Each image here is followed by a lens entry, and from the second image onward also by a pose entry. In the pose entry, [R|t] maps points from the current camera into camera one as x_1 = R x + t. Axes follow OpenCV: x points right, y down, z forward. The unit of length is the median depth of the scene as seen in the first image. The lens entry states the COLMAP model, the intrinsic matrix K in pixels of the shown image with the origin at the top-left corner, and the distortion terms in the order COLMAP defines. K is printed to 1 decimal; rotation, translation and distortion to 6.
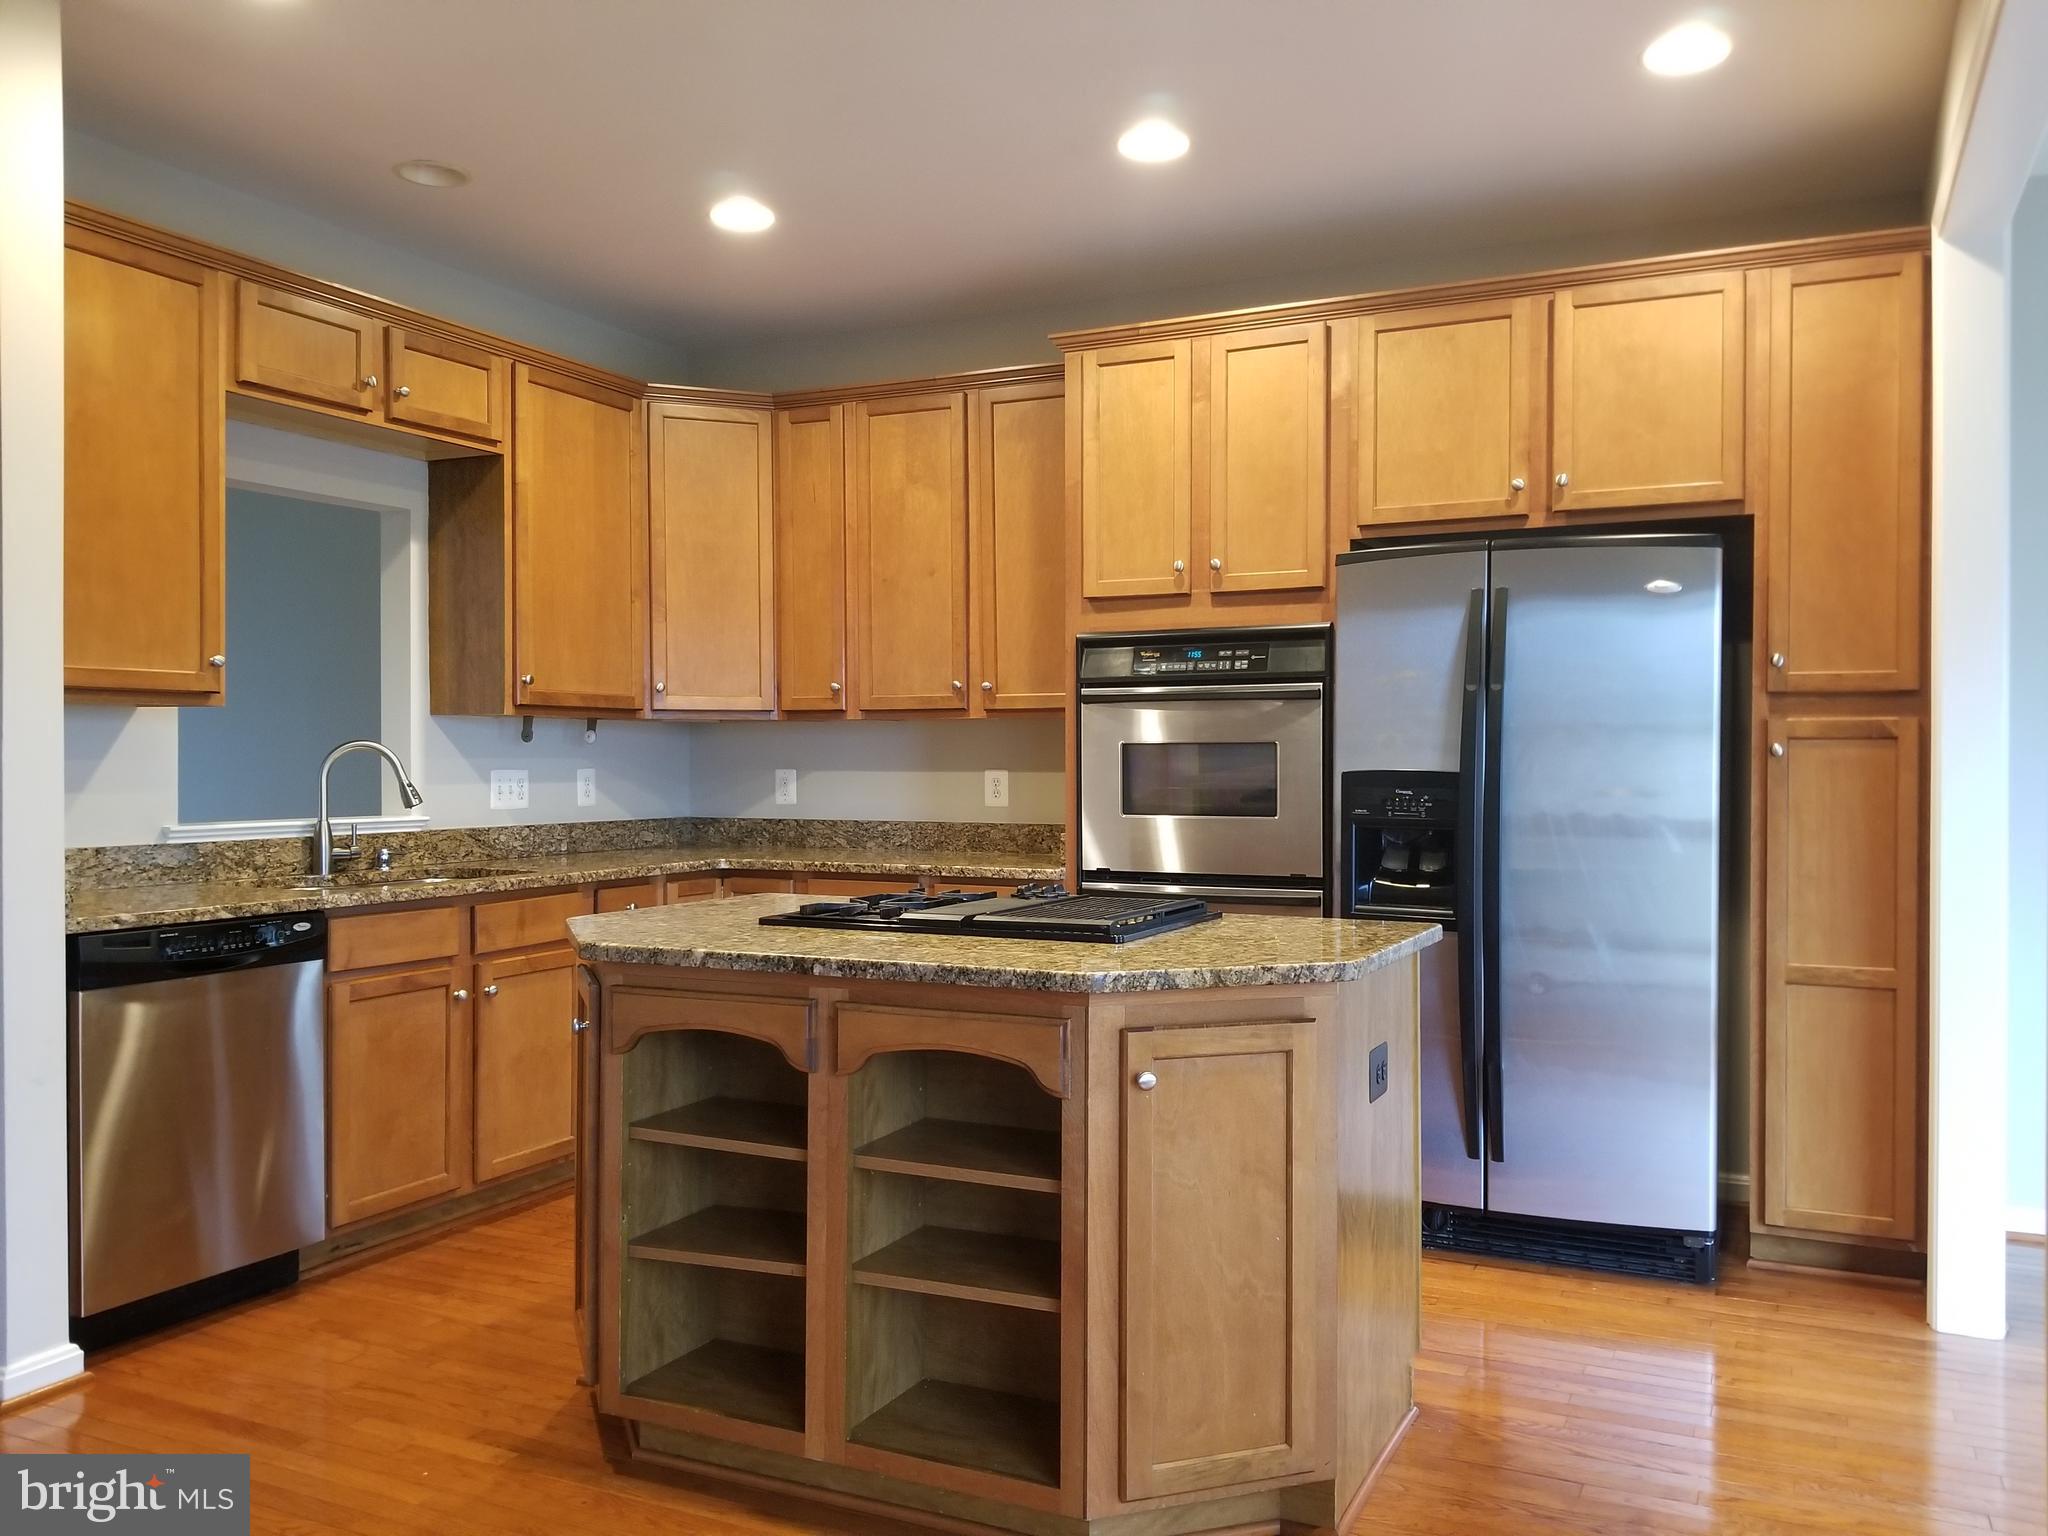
lens RADIAL K [[1600.1, 0, 1045.3], [0, 1600.1, 779.1], [0, 0, 1]] dist [0.072173, -0.138965]
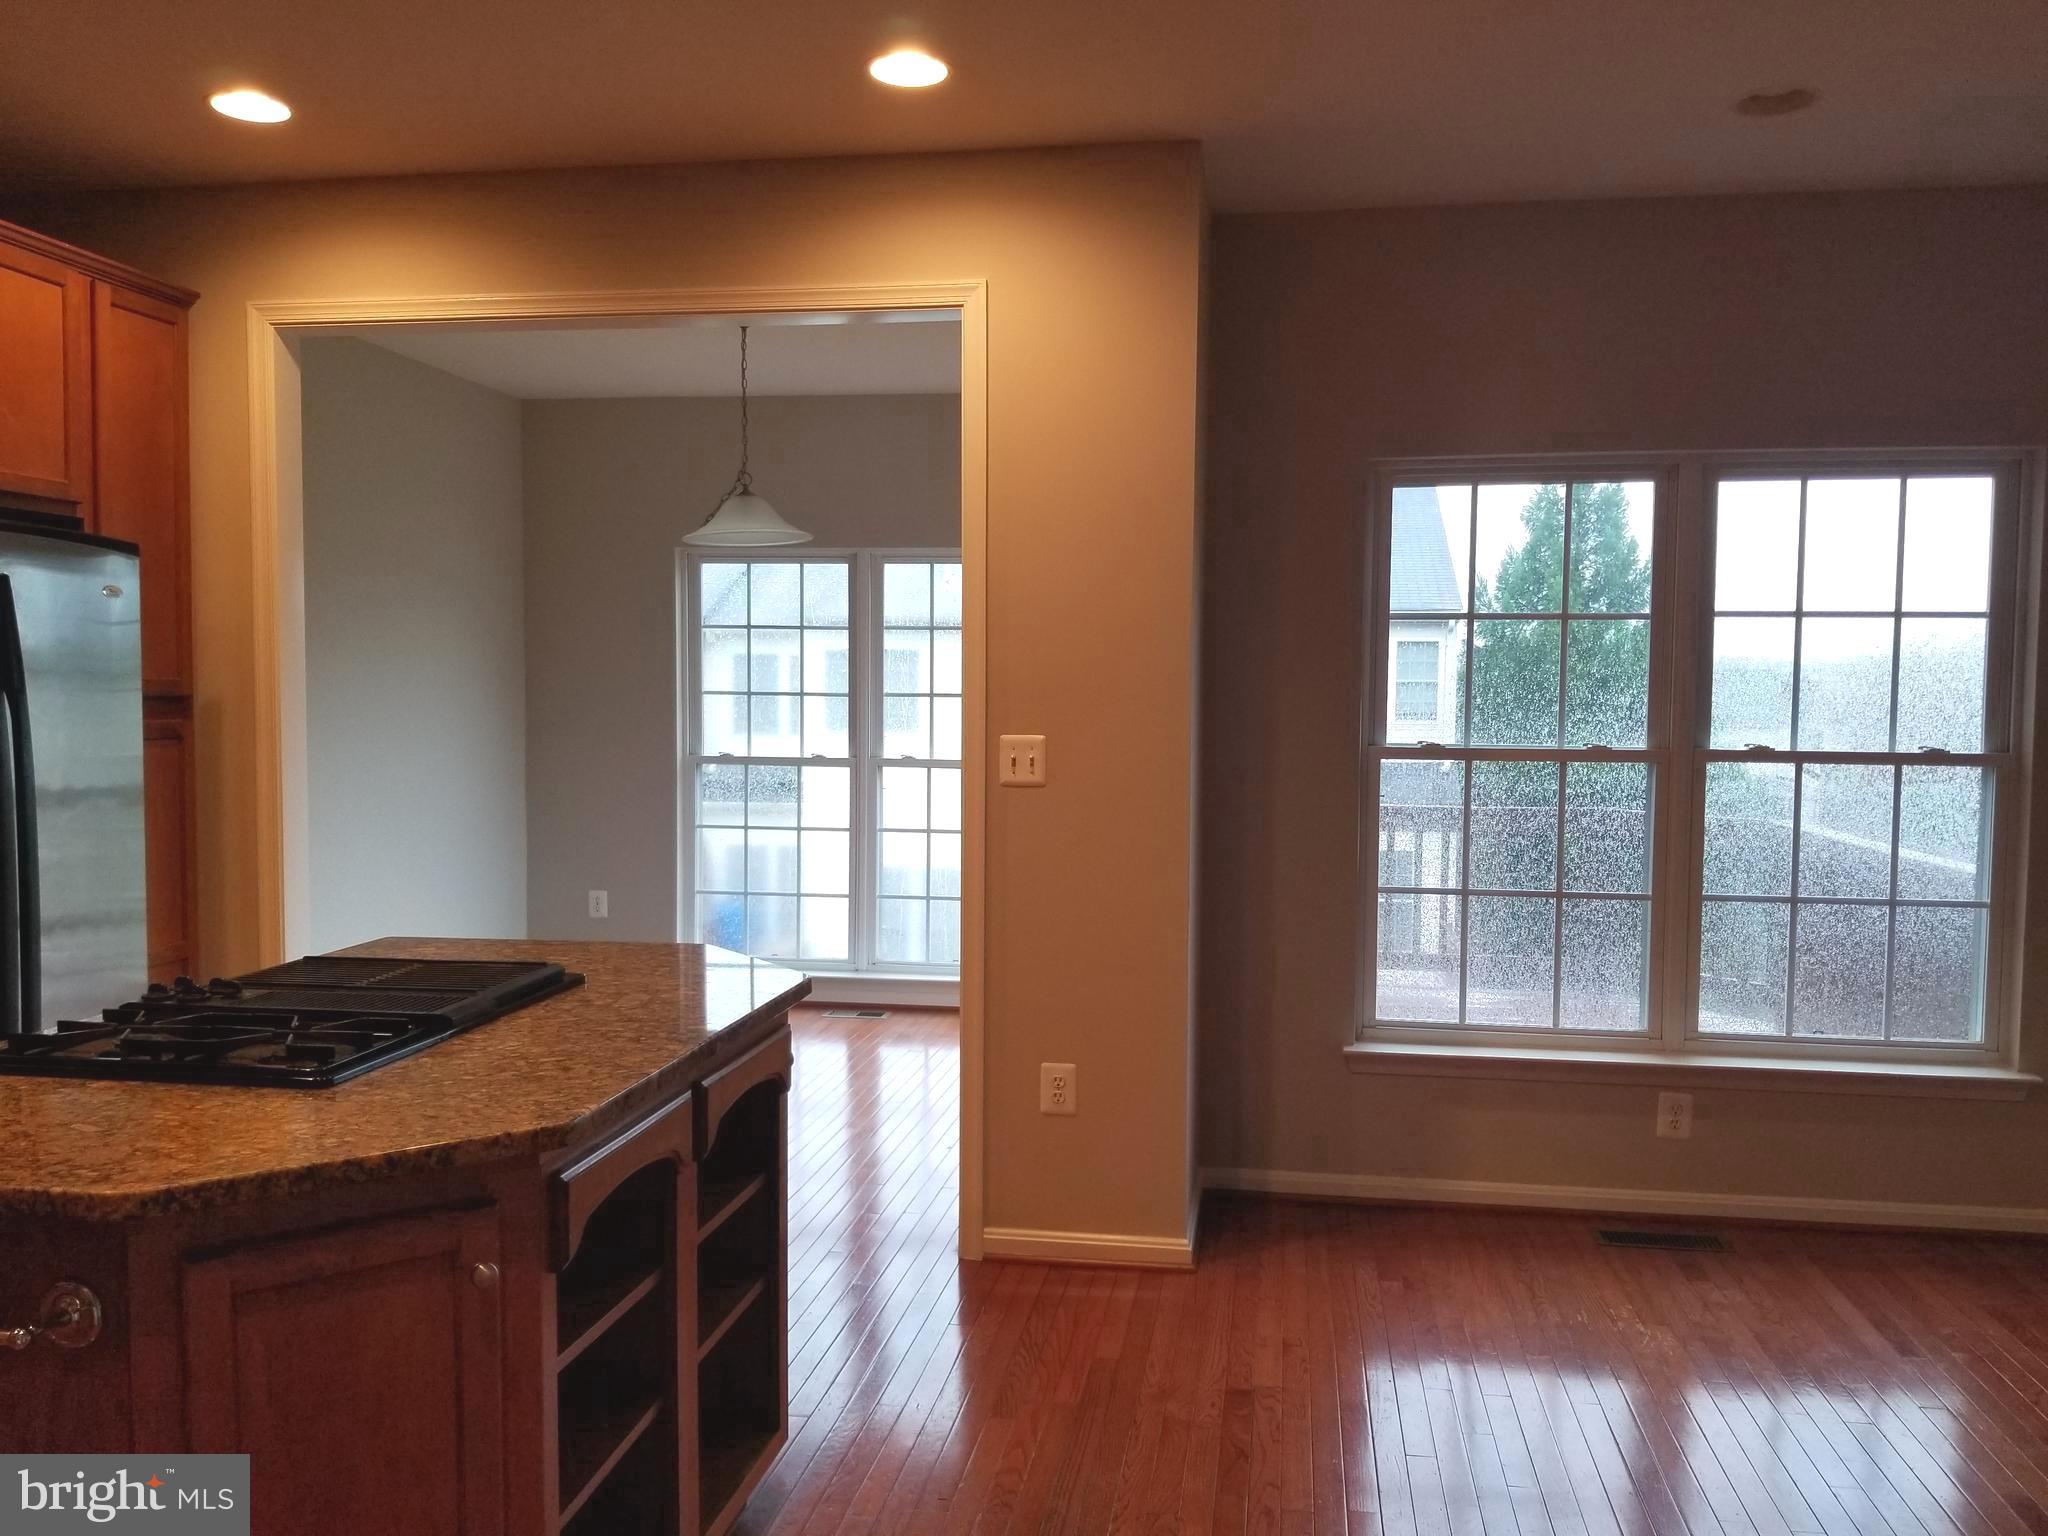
lens RADIAL K [[1600.1, 0, 1085.3], [0, 1600.1, 743.4], [0, 0, 1]] dist [0.072173, -0.138965]
pose [[-0.306579, -0.033359, 0.951260, -0.634636], [0.006063, 0.999297, 0.036997, -0.051087], [-0.951826, 0.017110, -0.306161, 0.639675]]
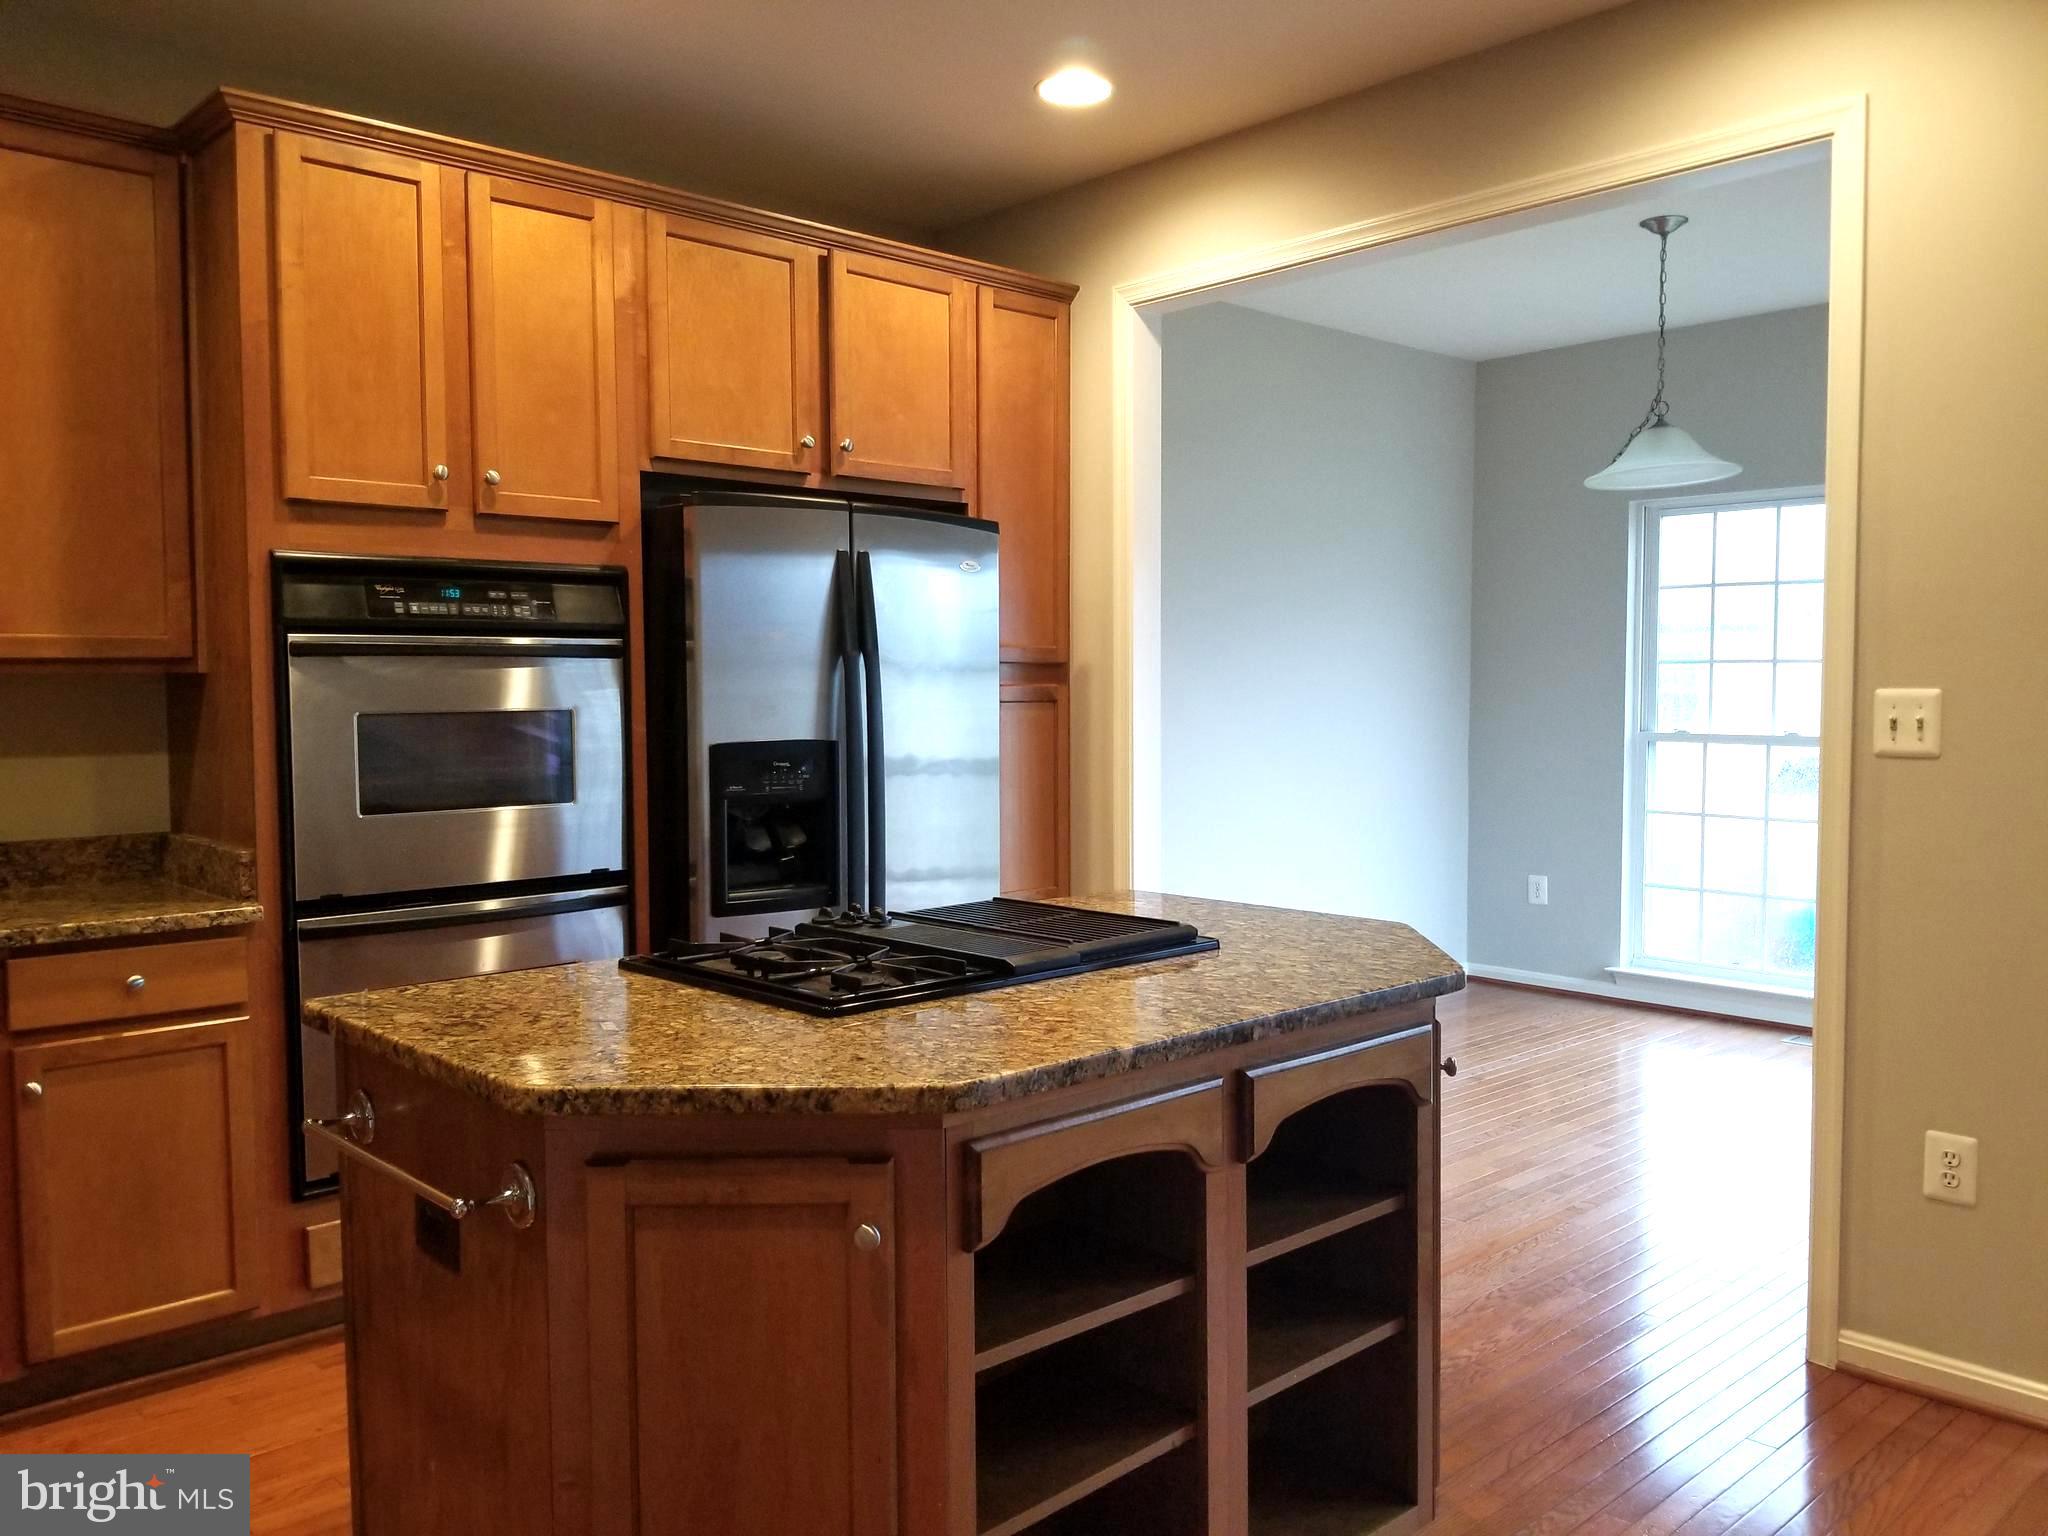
lens RADIAL K [[1600.1, 0, 1039.7], [0, 1600.1, 768.9], [0, 0, 1]] dist [0.072173, -0.138965]
pose [[0.366824, -0.051014, 0.928891, -0.527592], [0.018857, 0.998698, 0.047401, -0.027381], [-0.930099, 0.000128, 0.367308, 0.484732]]
